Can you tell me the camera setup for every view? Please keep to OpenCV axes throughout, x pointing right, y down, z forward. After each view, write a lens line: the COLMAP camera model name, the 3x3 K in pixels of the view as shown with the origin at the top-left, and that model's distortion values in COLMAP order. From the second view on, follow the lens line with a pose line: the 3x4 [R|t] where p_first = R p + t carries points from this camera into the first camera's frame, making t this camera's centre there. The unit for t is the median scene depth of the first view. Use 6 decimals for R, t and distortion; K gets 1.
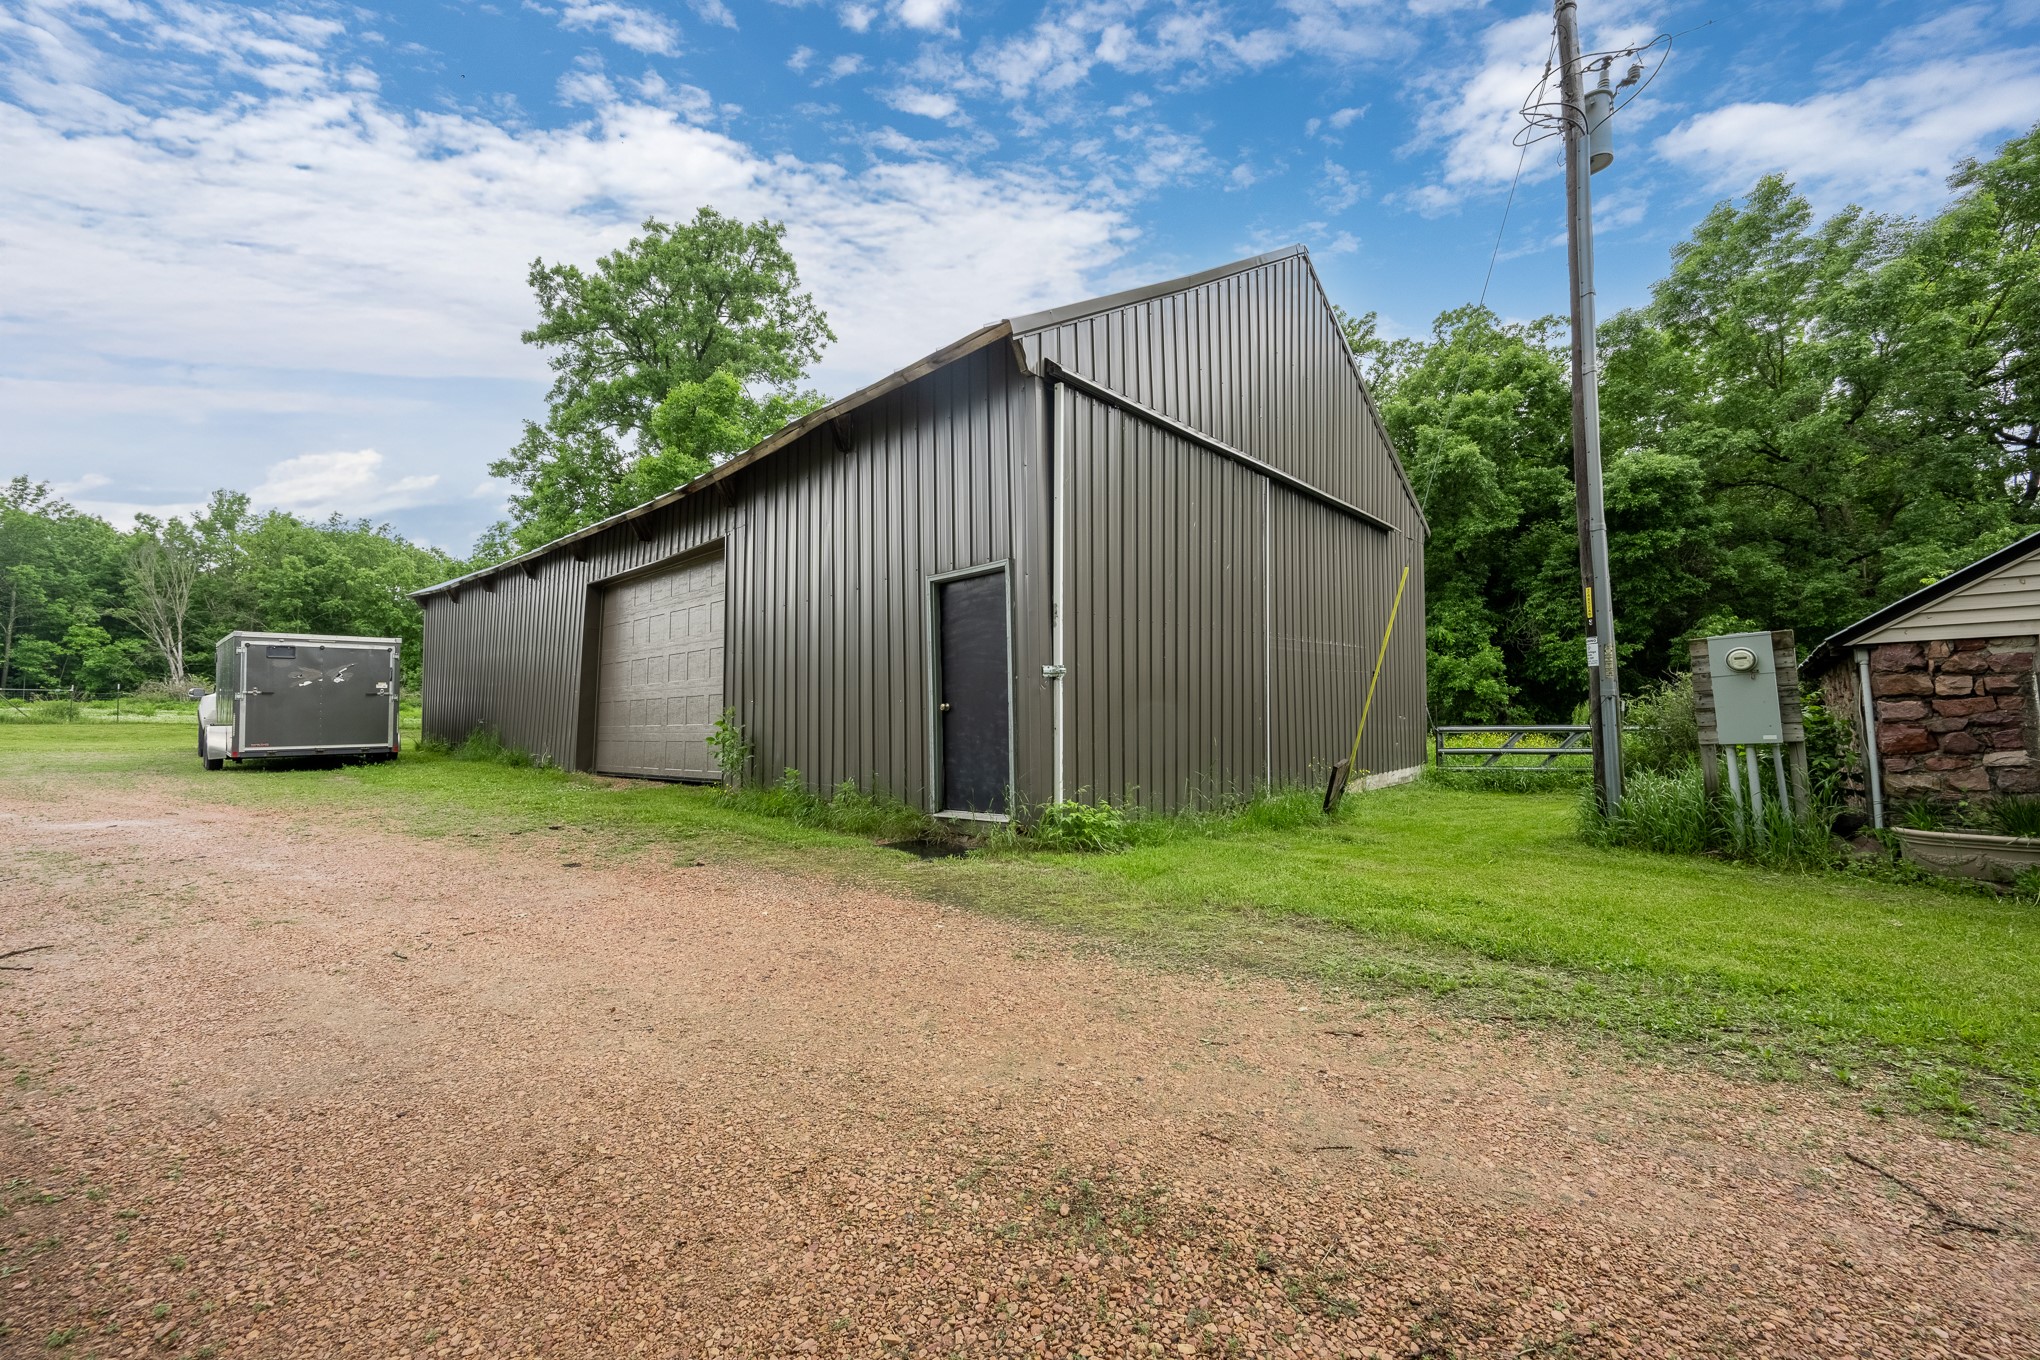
lens RADIAL K [[802.0, 0, 1020.0], [0, 802.0, 680.0], [0, 0, 1]] dist [0.000868, -0.000480]
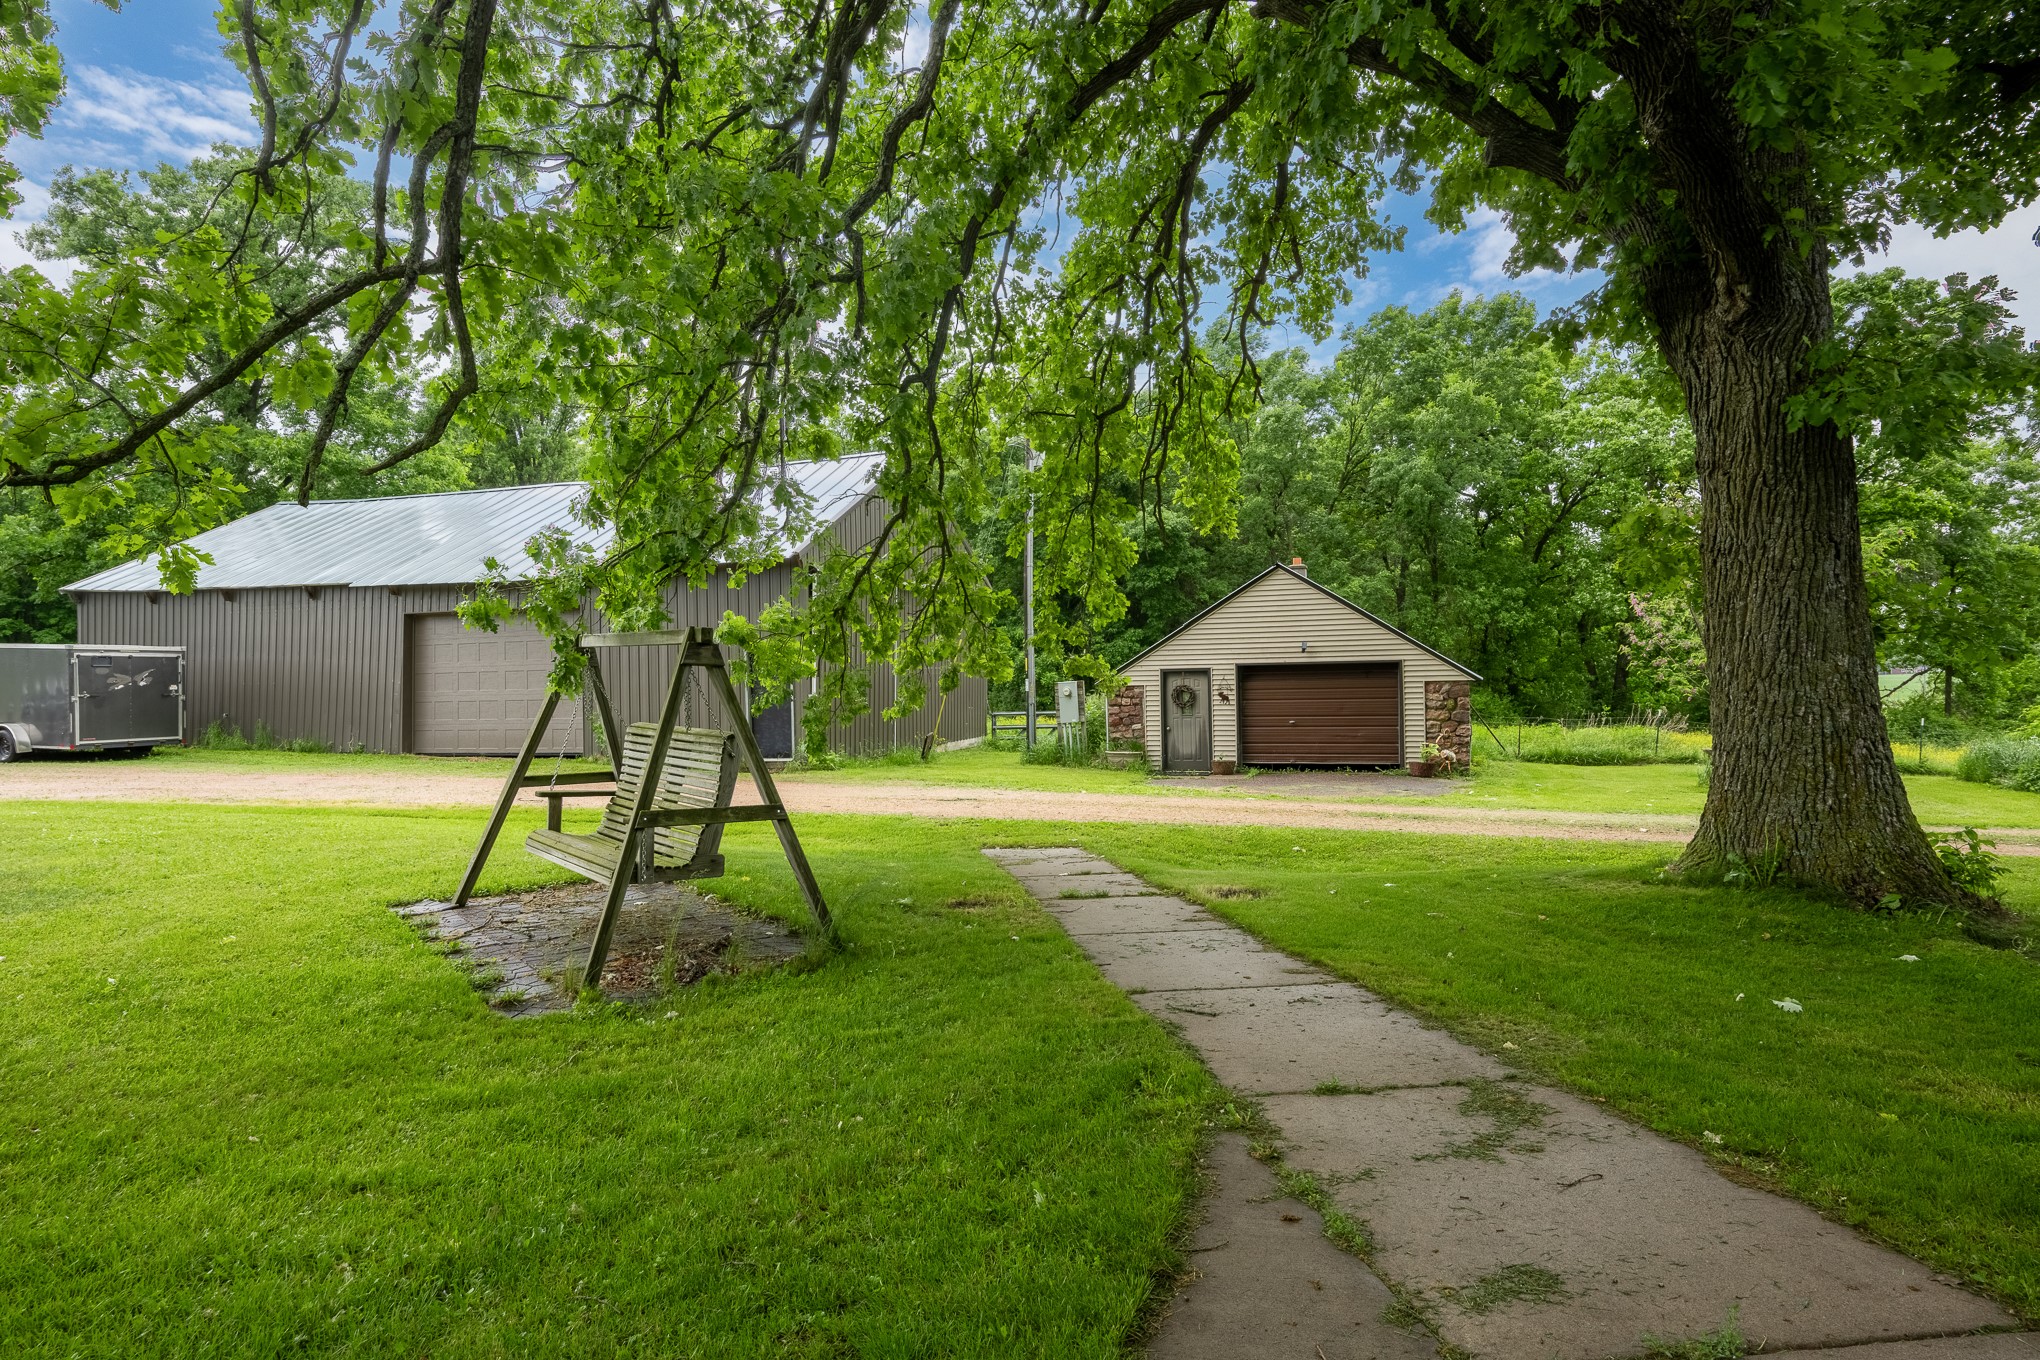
lens RADIAL K [[1001.5, 0, 1020.0], [0, 1001.5, 680.0], [0, 0, 1]] dist [-0.000247, 0.000030]
pose [[0.905387, 0.003348, 0.424574, -0.318587], [-0.018170, 0.999358, 0.030867, -0.078543], [-0.424198, -0.035661, 0.904867, -0.939149]]
